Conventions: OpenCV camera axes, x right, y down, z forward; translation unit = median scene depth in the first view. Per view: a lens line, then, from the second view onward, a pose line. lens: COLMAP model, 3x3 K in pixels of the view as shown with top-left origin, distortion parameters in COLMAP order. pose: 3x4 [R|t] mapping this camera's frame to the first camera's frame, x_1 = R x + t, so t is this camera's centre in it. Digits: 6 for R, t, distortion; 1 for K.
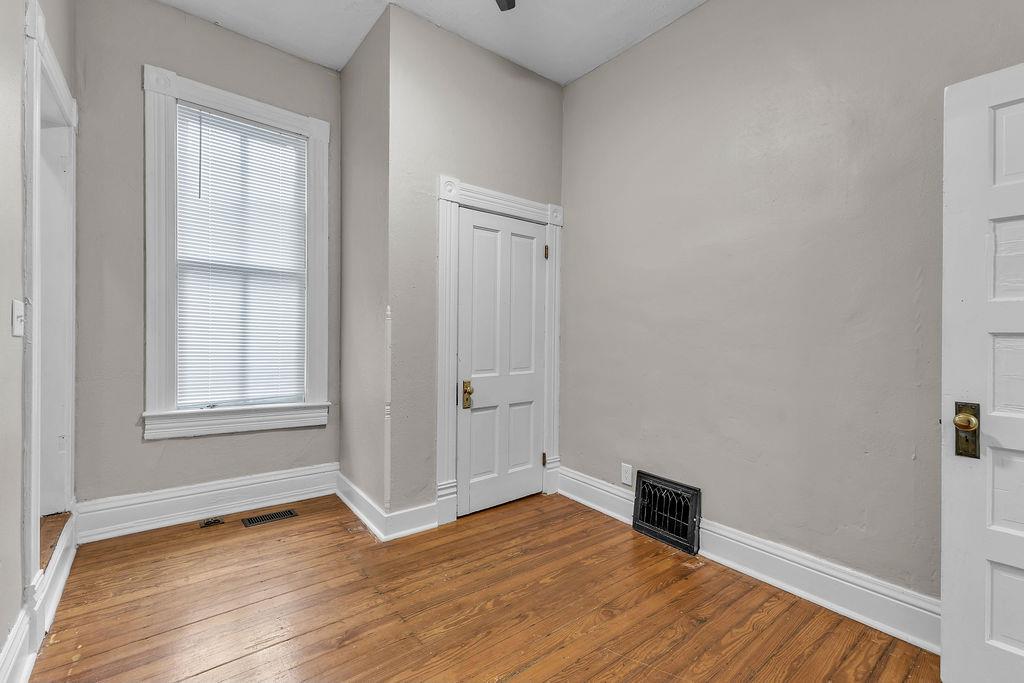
lens RADIAL K [[443.3, 0, 508.4], [0, 443.3, 331.6], [0, 0, 1]] dist [0.010776, -0.000709]
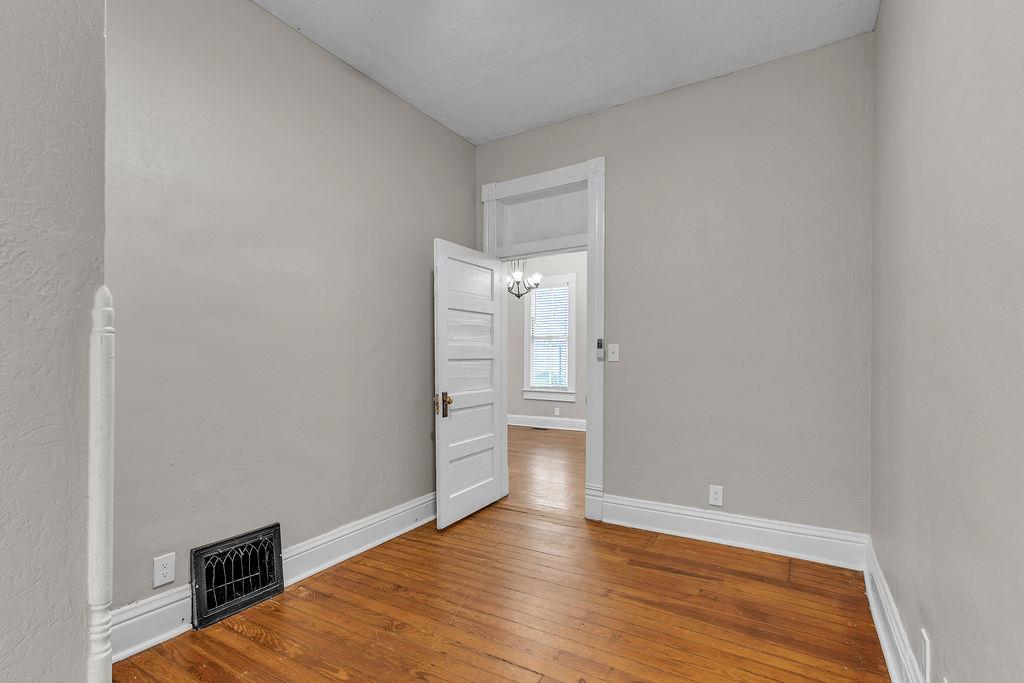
lens RADIAL K [[443.3, 0, 508.4], [0, 443.3, 331.6], [0, 0, 1]] dist [0.010776, -0.000709]
pose [[-0.317450, 0.047796, 0.947070, -0.634959], [0.007642, 0.998825, -0.047846, -0.016874], [-0.948244, -0.007951, -0.317443, 0.768149]]
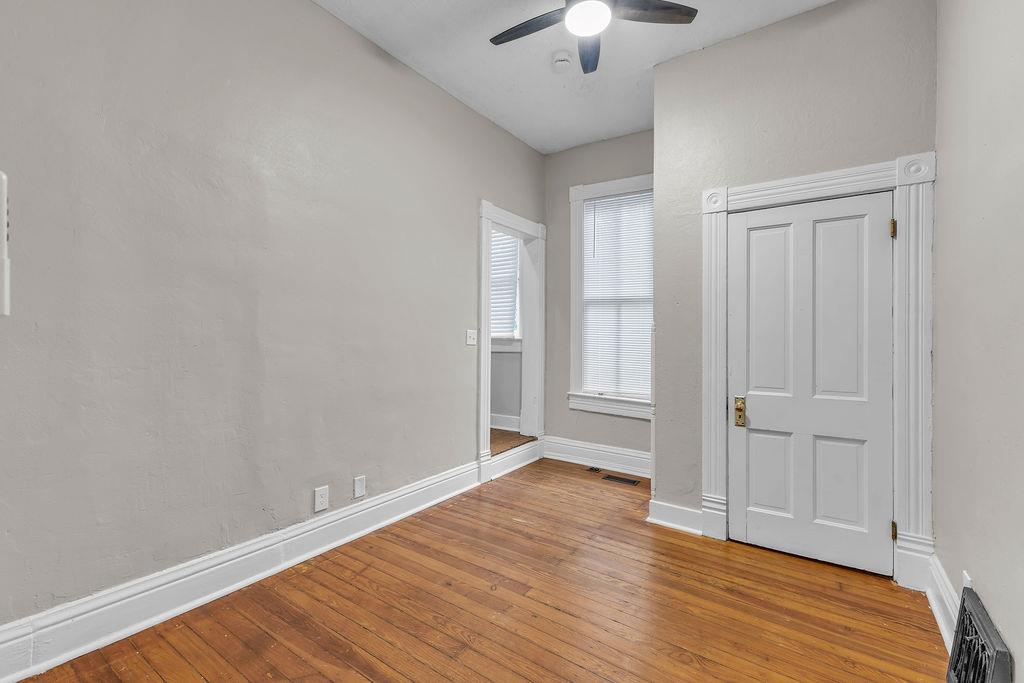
lens RADIAL K [[443.3, 0, 508.4], [0, 443.3, 331.6], [0, 0, 1]] dist [0.010776, -0.000709]
pose [[0.290795, -0.026859, -0.956408, 0.693680], [-0.001335, 0.999594, -0.028477, 0.001727], [0.956785, 0.009558, 0.290640, 0.273615]]
